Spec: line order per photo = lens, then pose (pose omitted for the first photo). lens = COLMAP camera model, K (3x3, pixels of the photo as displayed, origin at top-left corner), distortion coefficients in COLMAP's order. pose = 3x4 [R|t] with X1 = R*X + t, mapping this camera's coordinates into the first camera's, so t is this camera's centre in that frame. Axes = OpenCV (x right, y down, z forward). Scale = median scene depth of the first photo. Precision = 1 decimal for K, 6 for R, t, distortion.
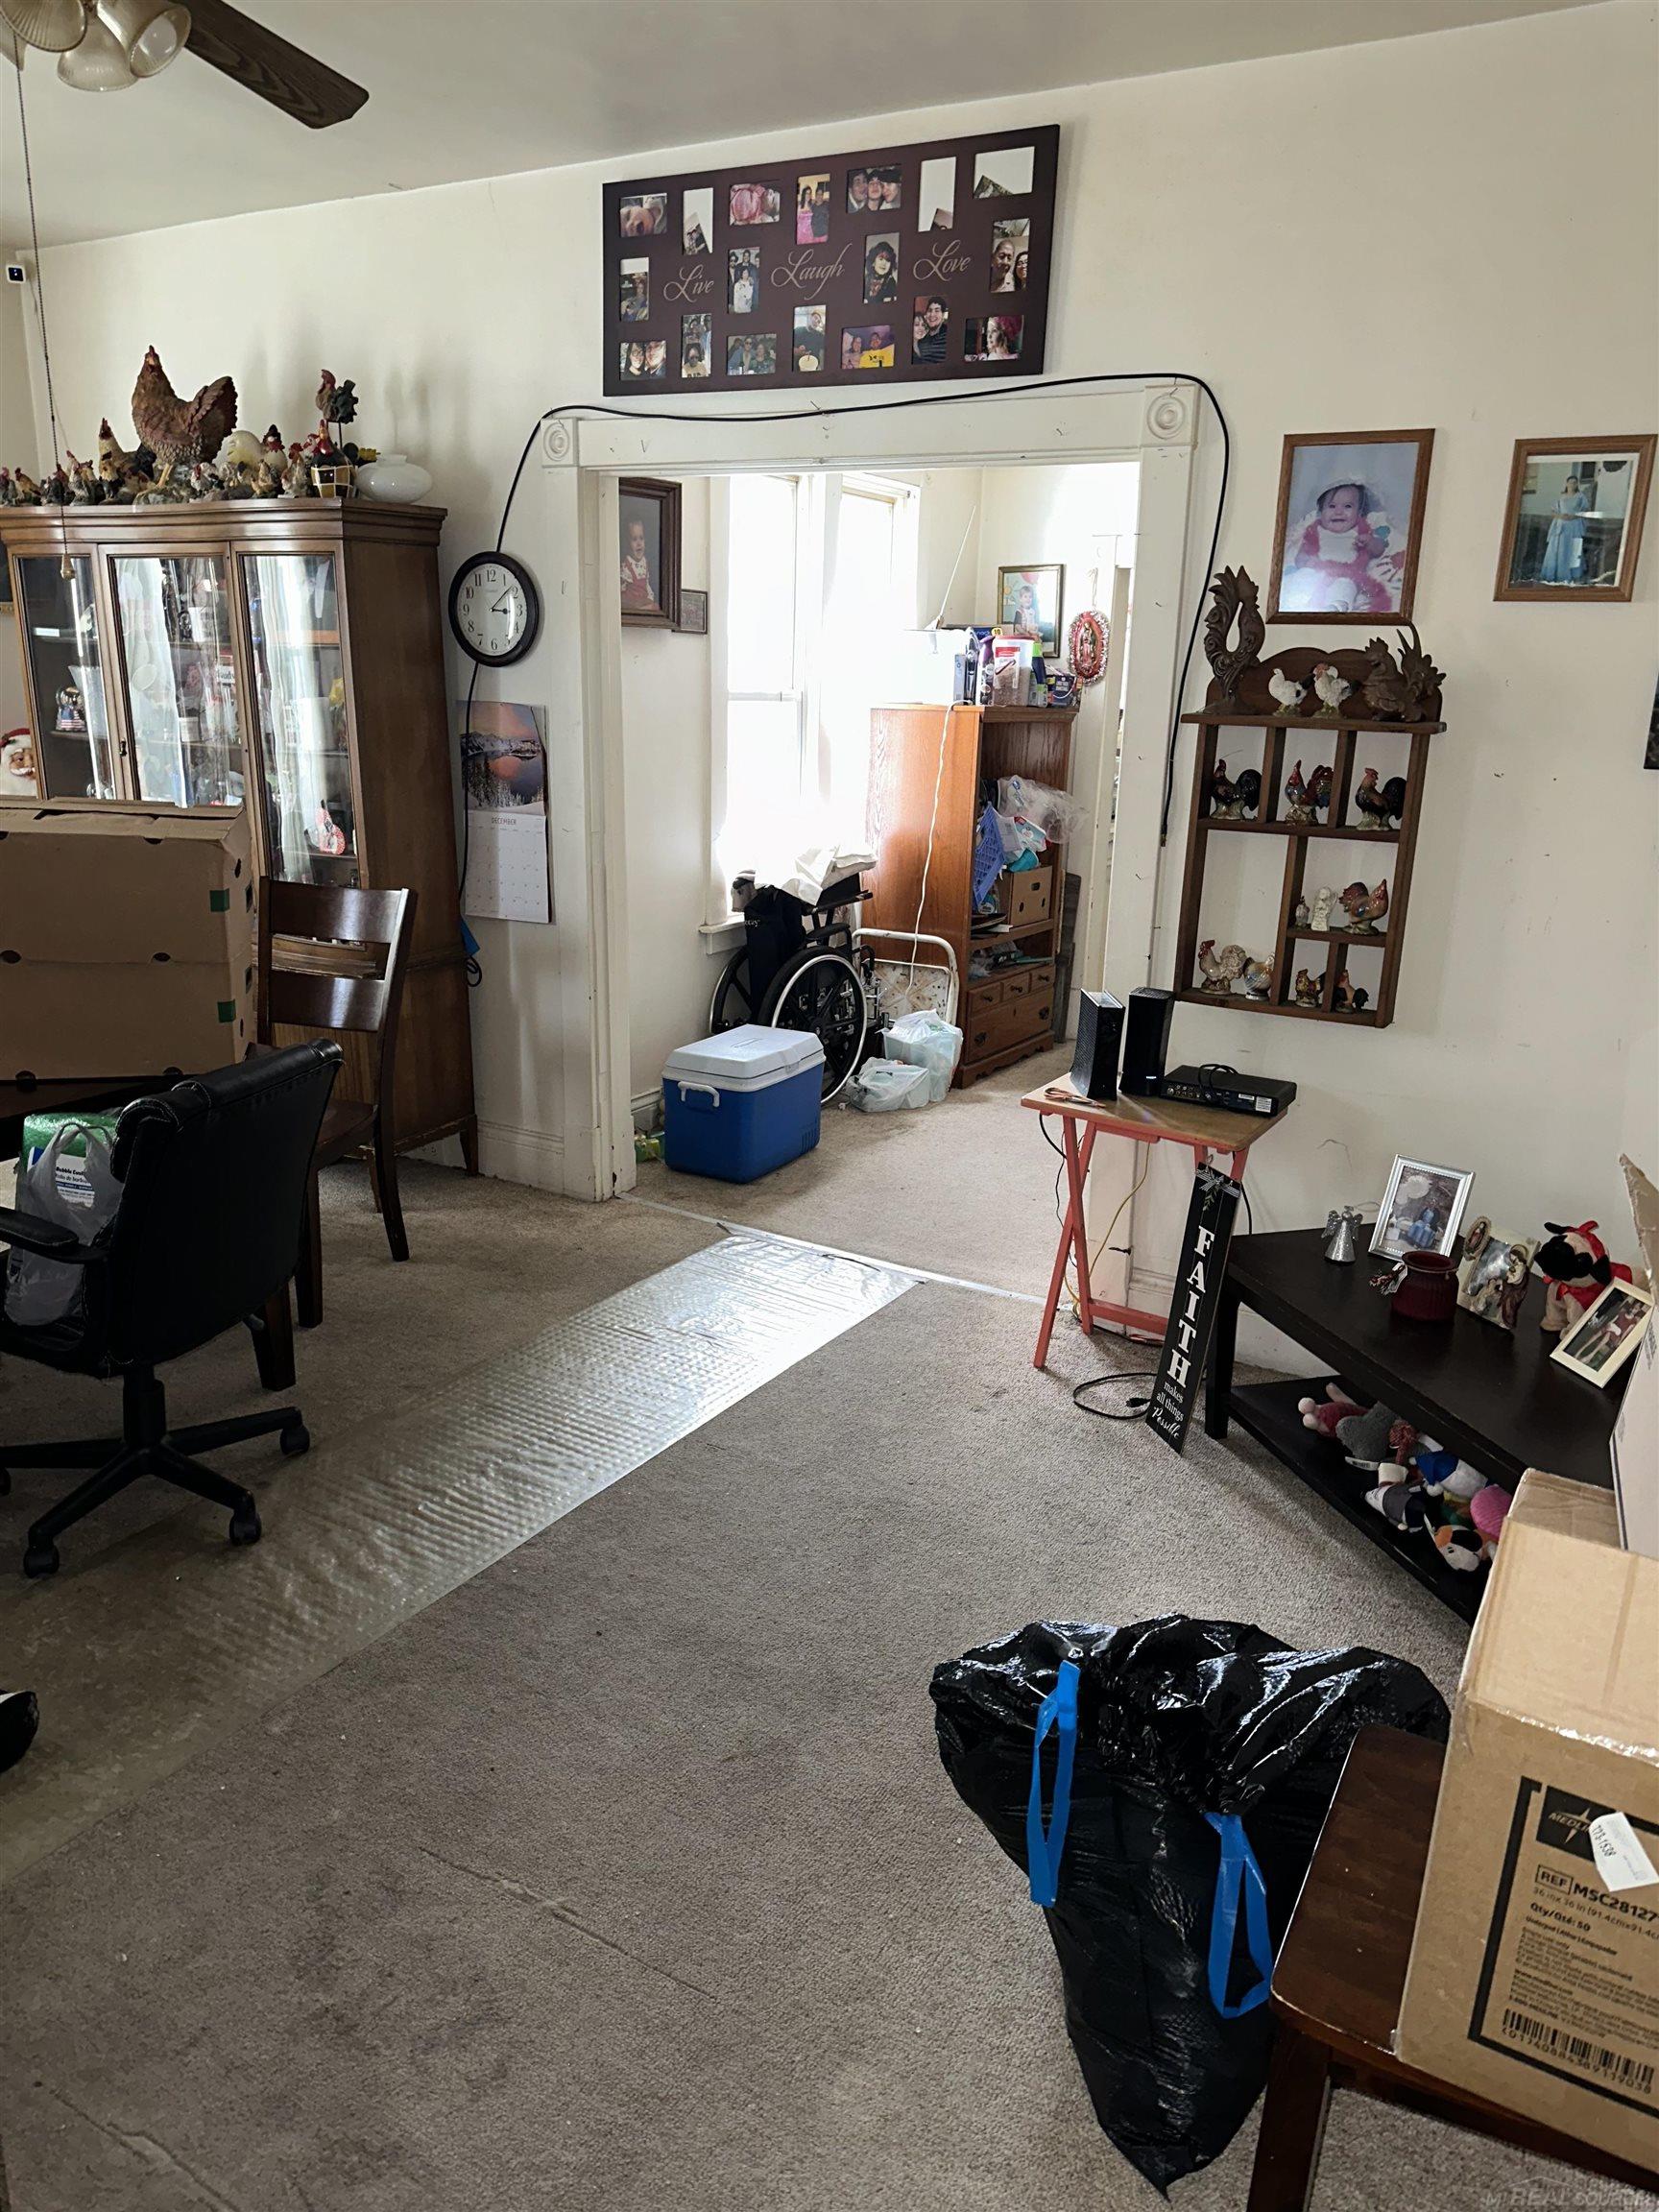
lens RADIAL K [[1575.6, 0, 857.9], [0, 1575.6, 1105.7], [0, 0, 1]] dist [0.112200, -0.174430]
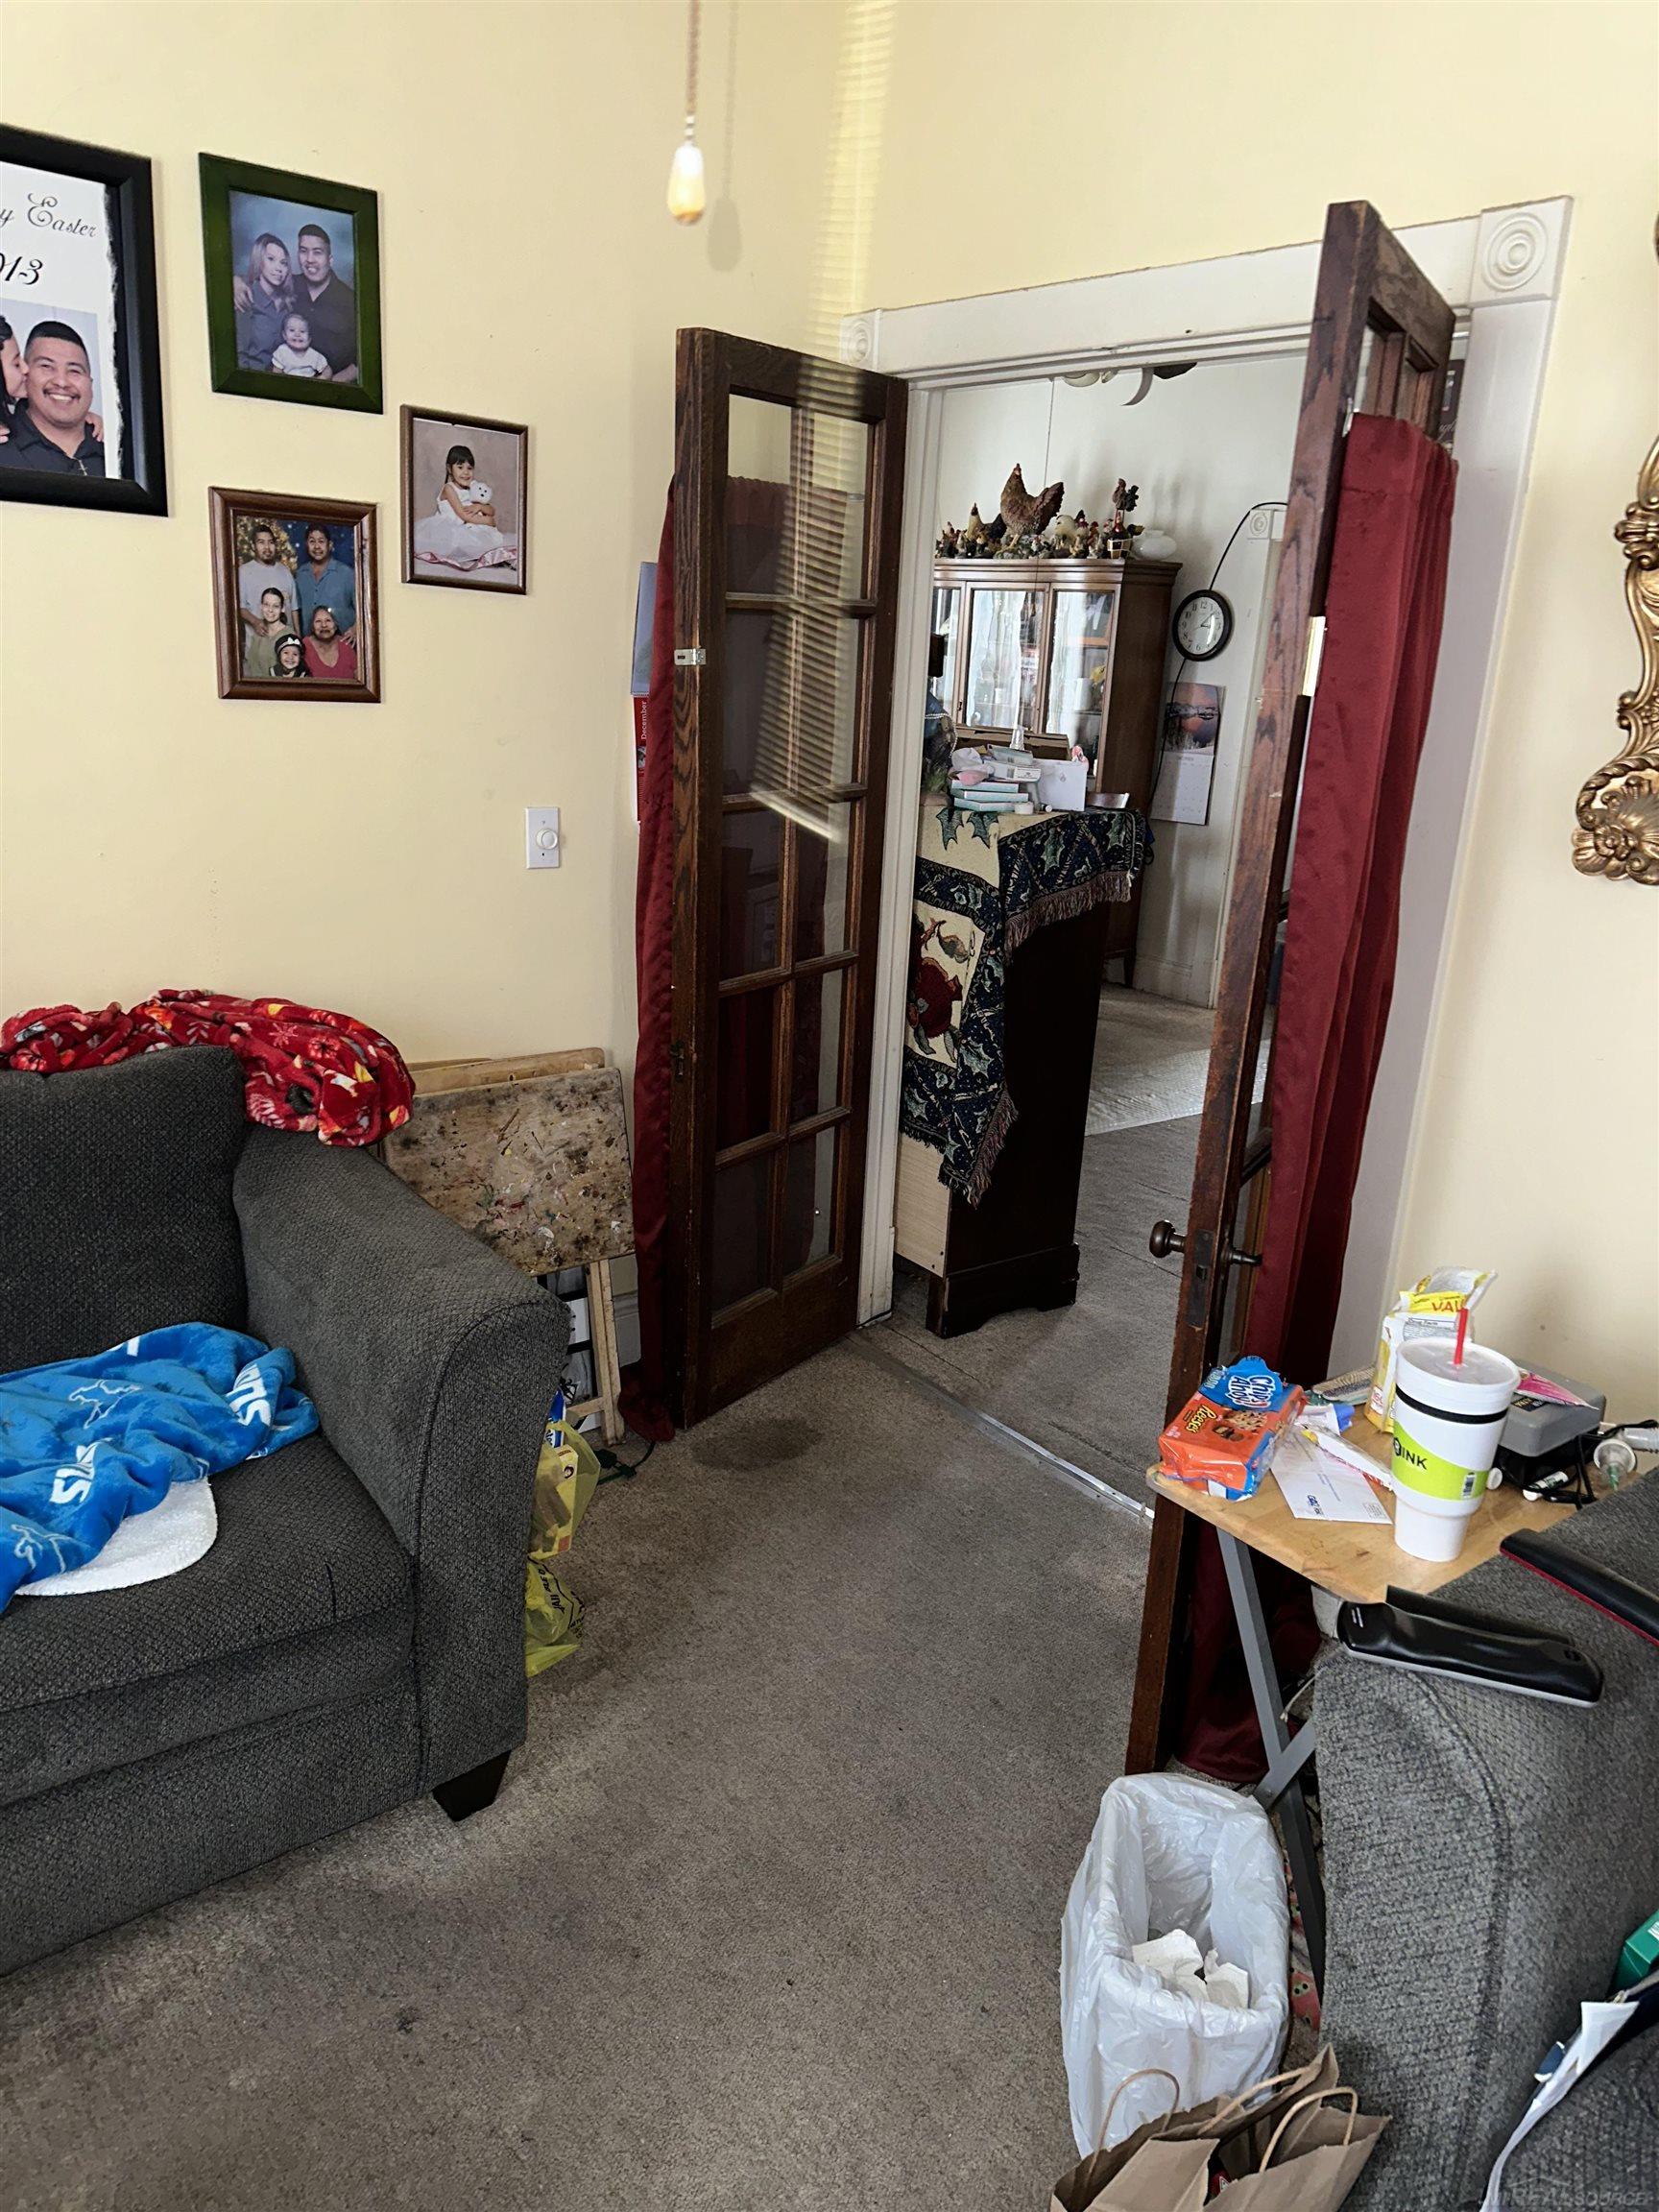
lens RADIAL K [[1575.6, 0, 857.9], [0, 1575.6, 1105.7], [0, 0, 1]] dist [0.112200, -0.174430]
pose [[0.934565, 0.129470, -0.331399, 0.043436], [-0.129385, 0.991341, 0.022421, 0.176721], [0.331432, 0.021924, 0.943224, -0.617013]]
